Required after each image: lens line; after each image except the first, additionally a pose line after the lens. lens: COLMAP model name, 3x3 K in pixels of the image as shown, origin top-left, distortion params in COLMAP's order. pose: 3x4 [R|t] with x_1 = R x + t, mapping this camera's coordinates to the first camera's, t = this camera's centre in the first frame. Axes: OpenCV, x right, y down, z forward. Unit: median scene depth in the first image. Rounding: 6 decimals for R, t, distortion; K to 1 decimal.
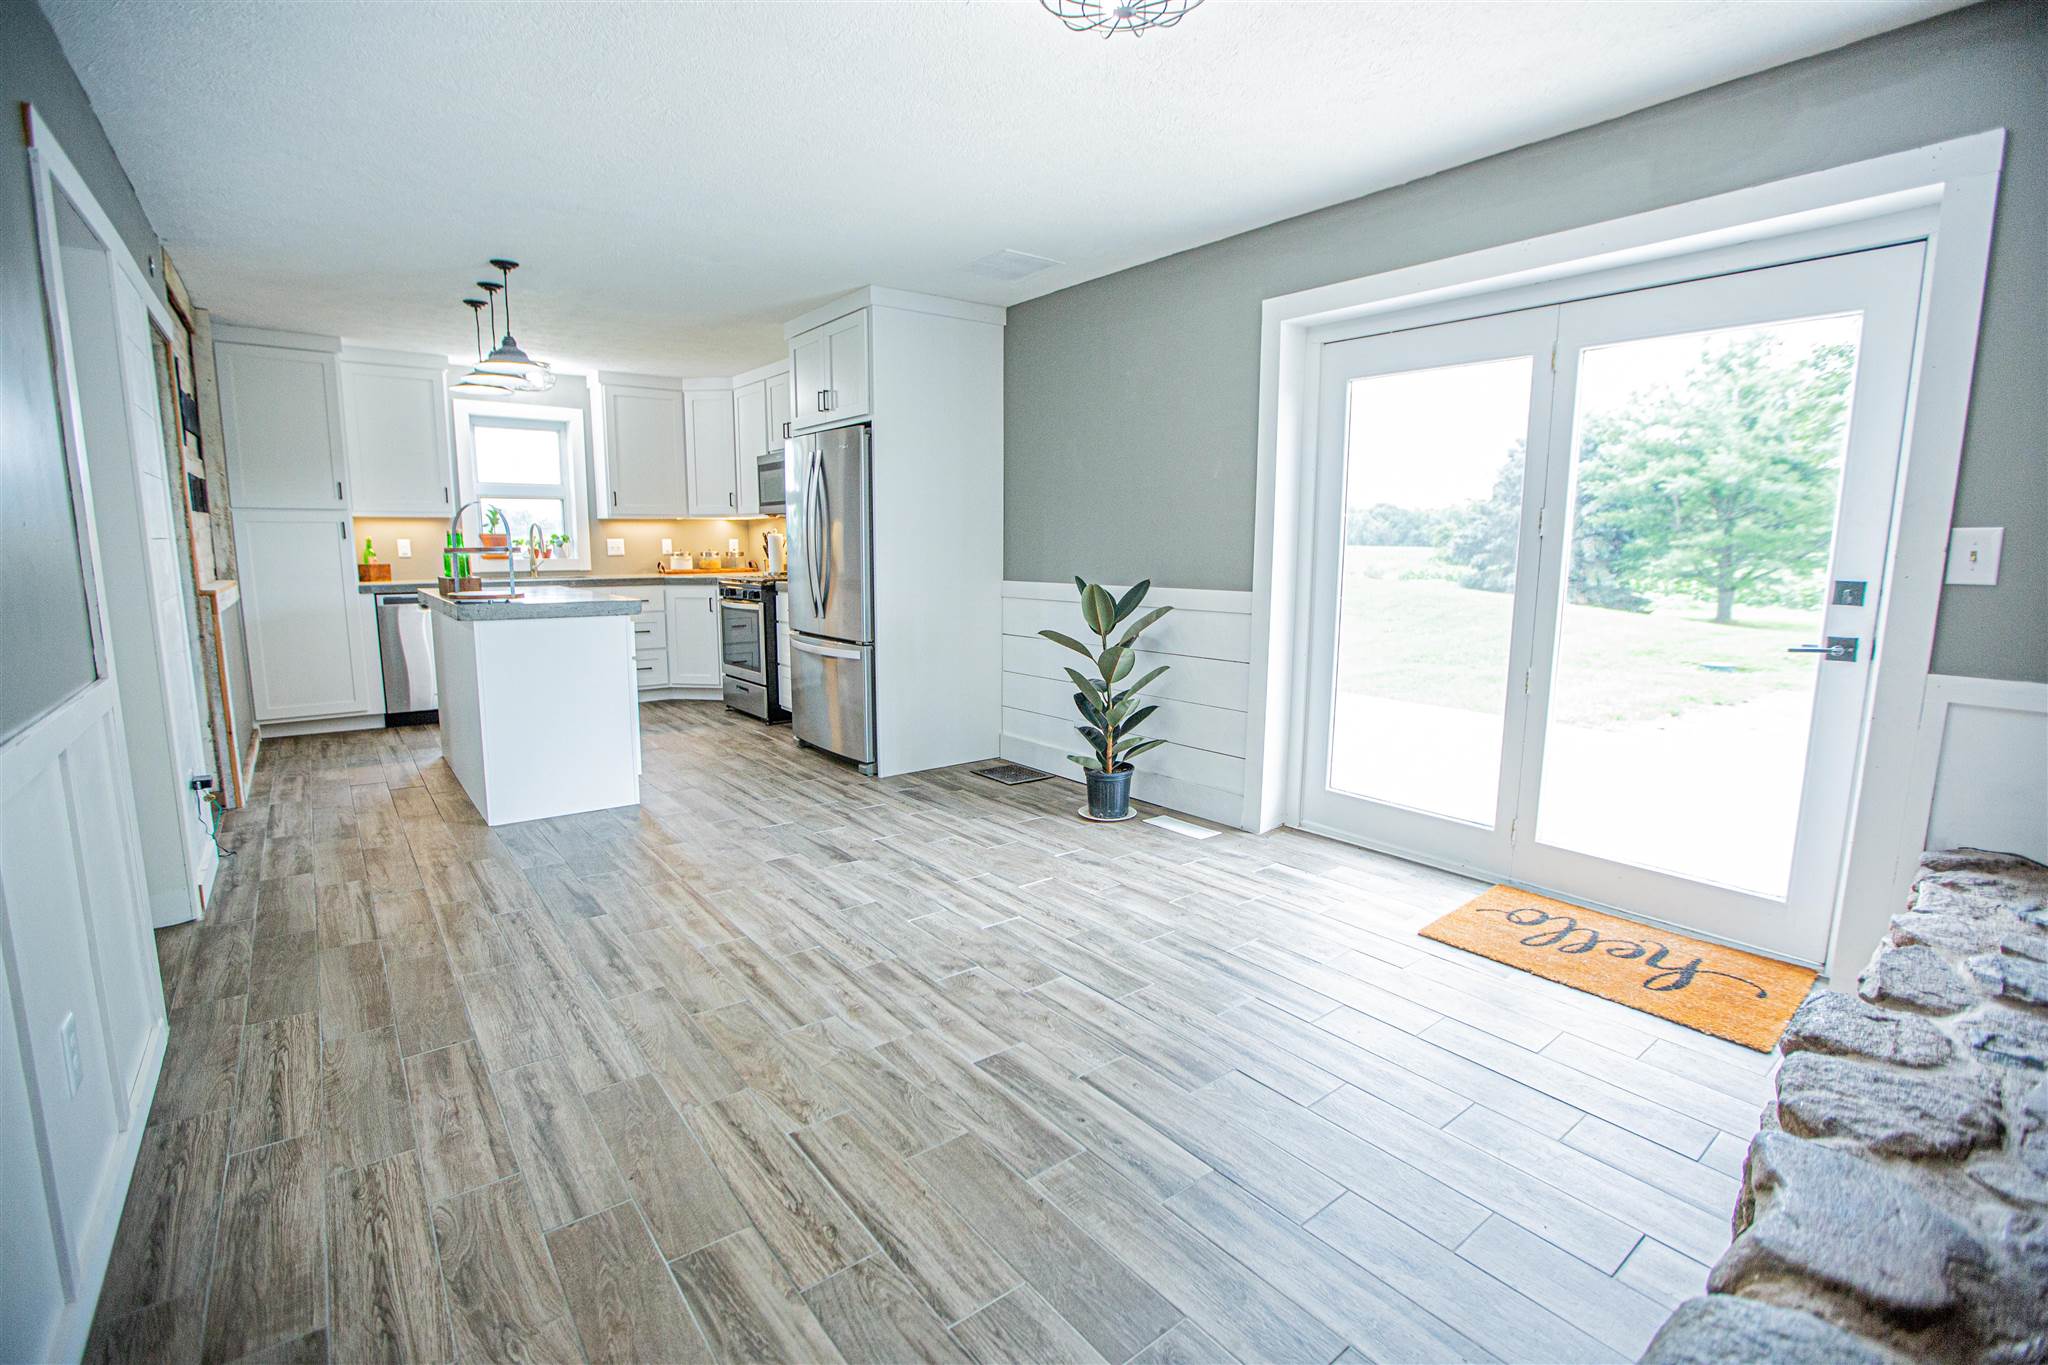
lens RADIAL K [[928.8, 0, 1019.2], [0, 928.8, 678.7], [0, 0, 1]] dist [-0.054847, 0.024577]
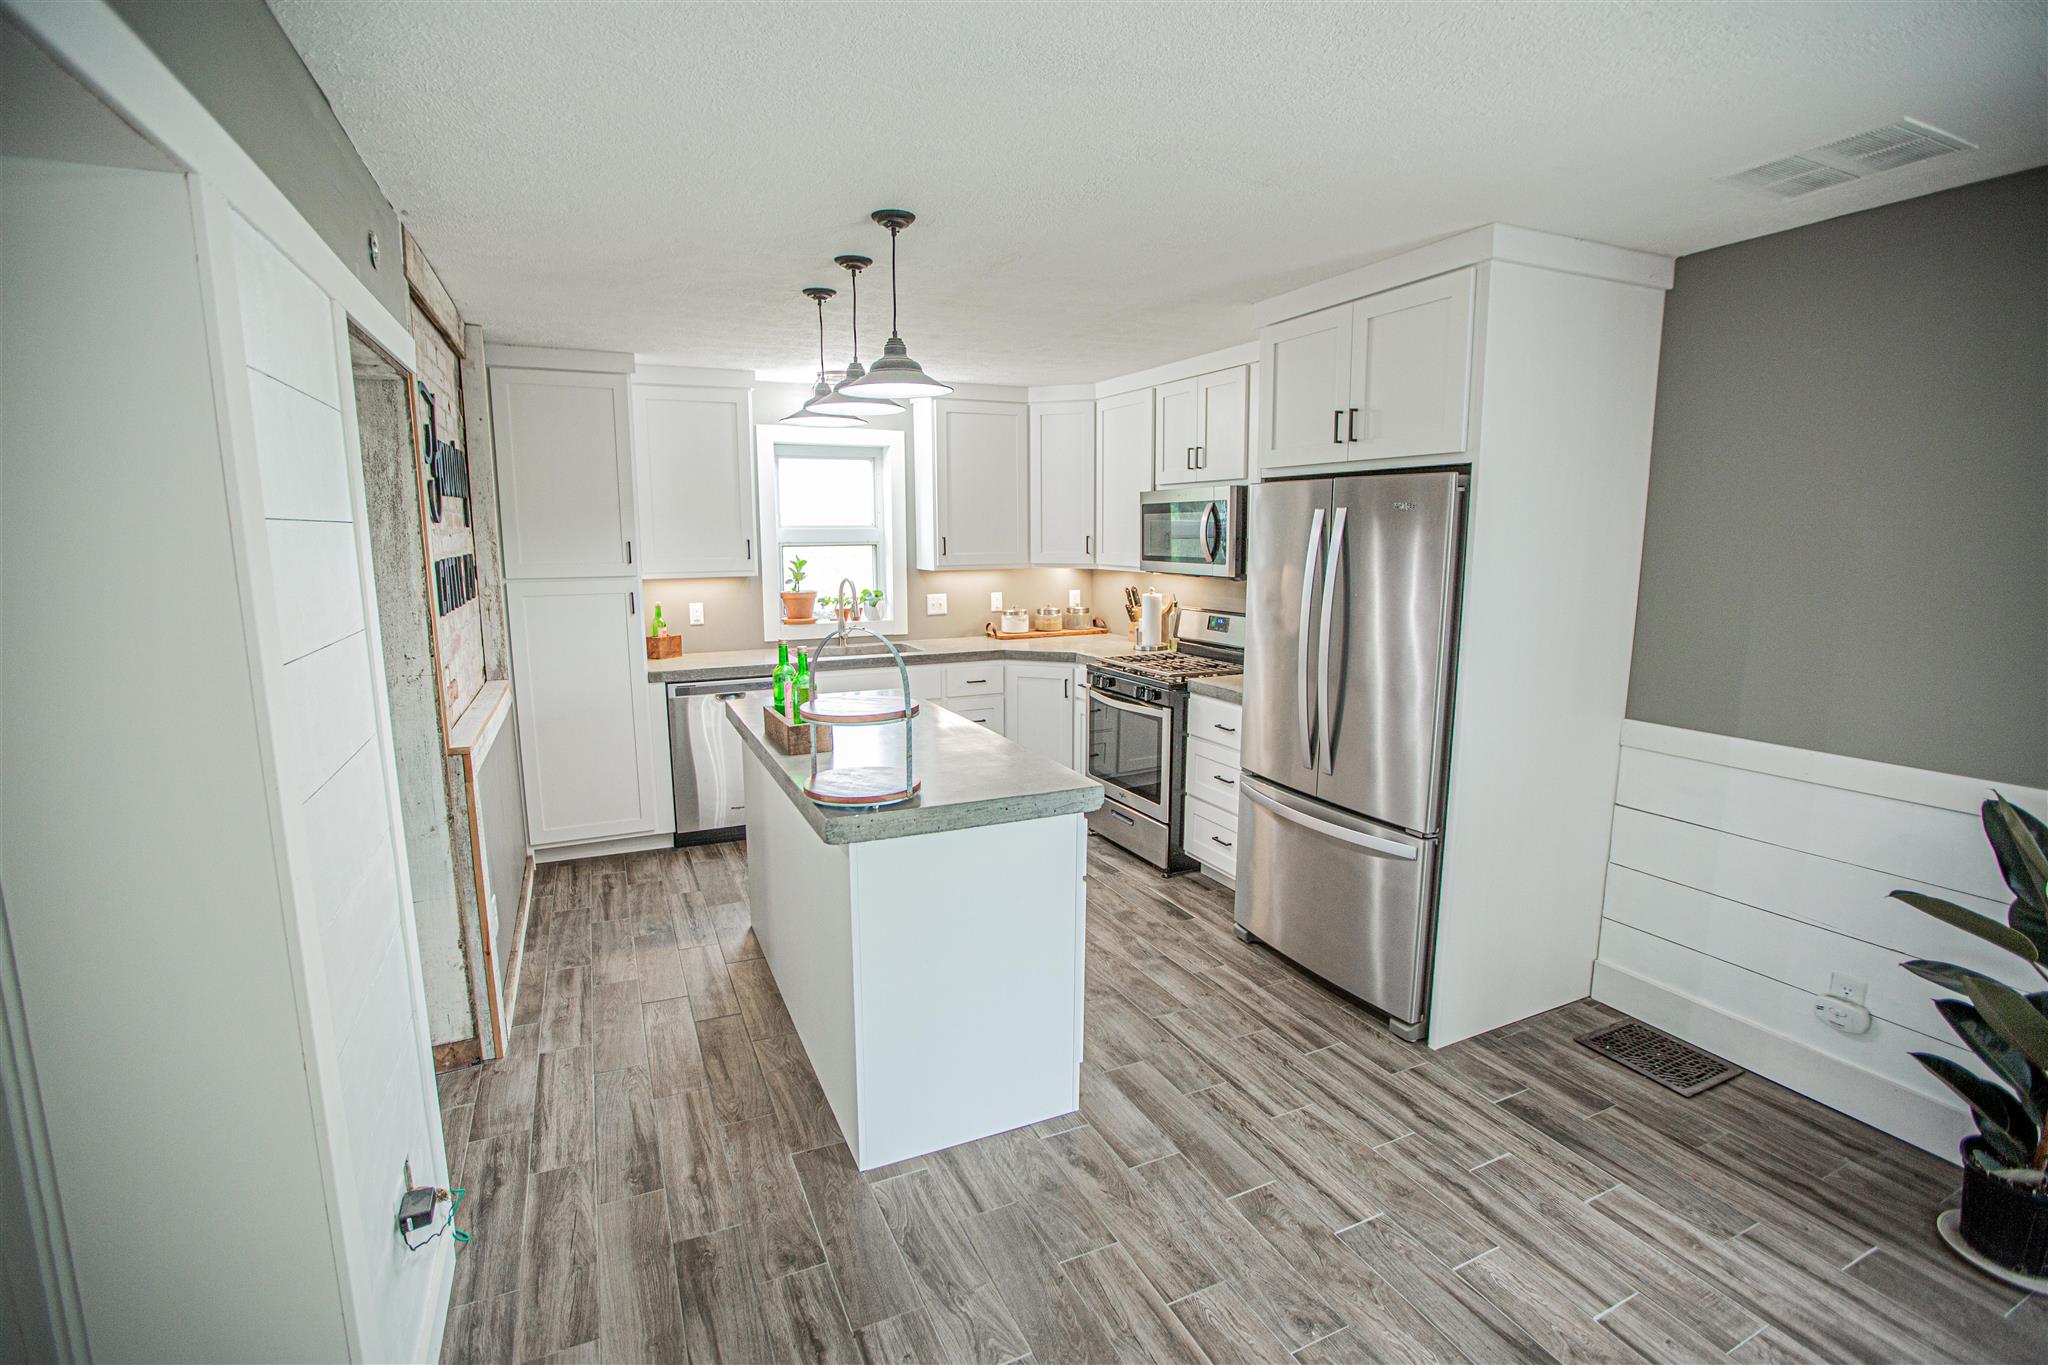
lens RADIAL K [[928.8, 0, 1019.2], [0, 928.8, 678.7], [0, 0, 1]] dist [-0.054847, 0.024577]
pose [[0.974533, 0.027007, -0.222611, -0.278720], [-0.024943, 0.999616, 0.012078, -0.132205], [0.222852, -0.006218, 0.974832, 0.348277]]
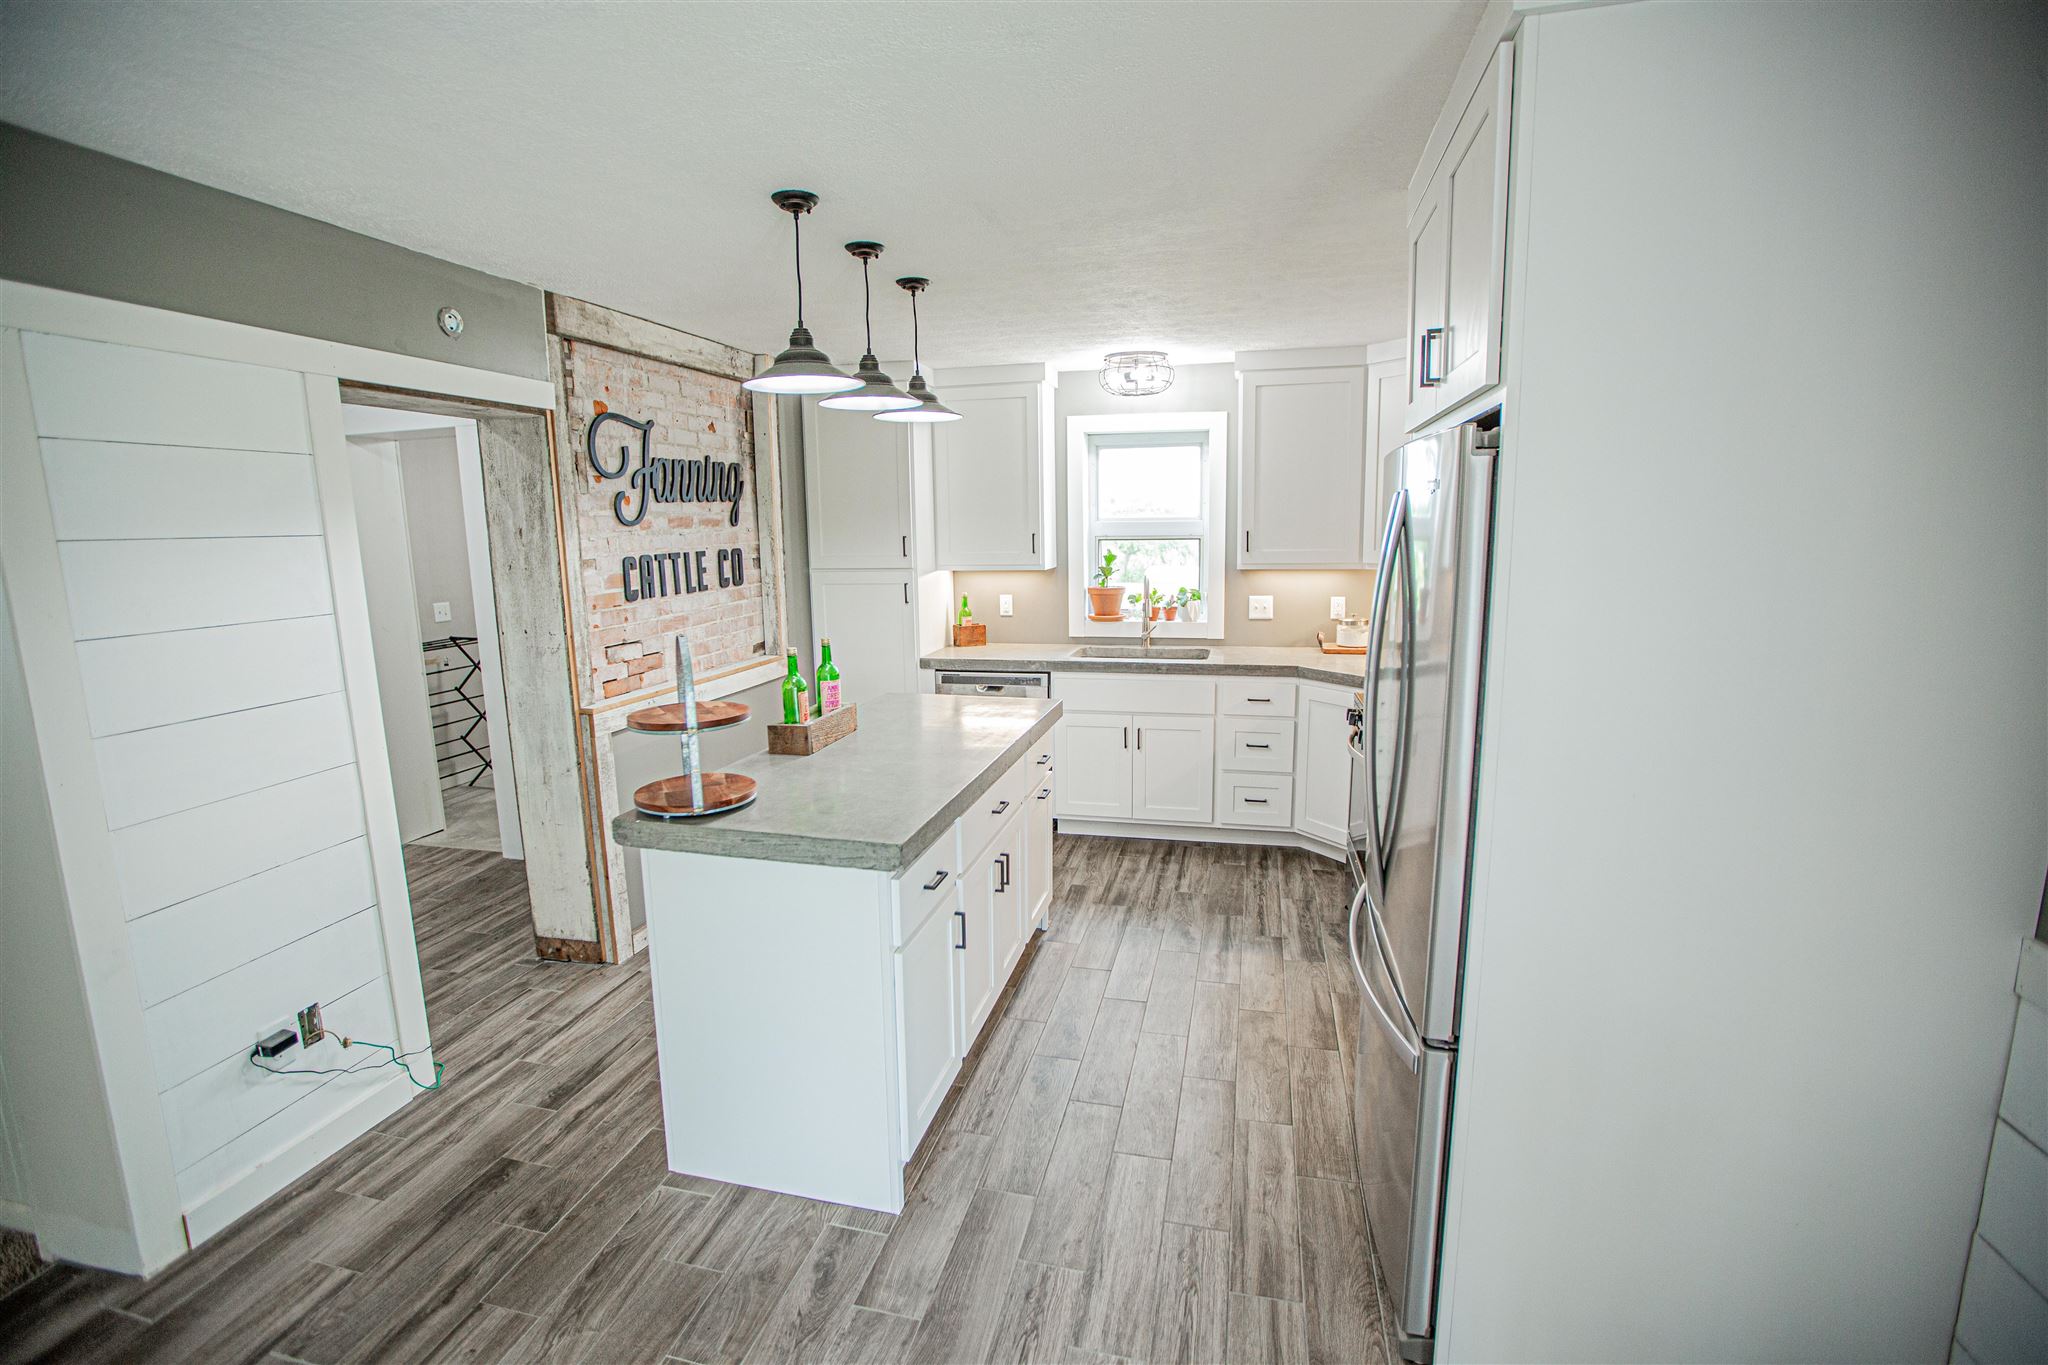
lens RADIAL K [[928.8, 0, 1019.2], [0, 928.8, 678.7], [0, 0, 1]] dist [-0.054847, 0.024577]
pose [[0.617943, 0.115006, -0.777766, -0.006768], [-0.097519, 0.992816, 0.069325, -0.175586], [0.780151, 0.033008, 0.624720, 0.621296]]
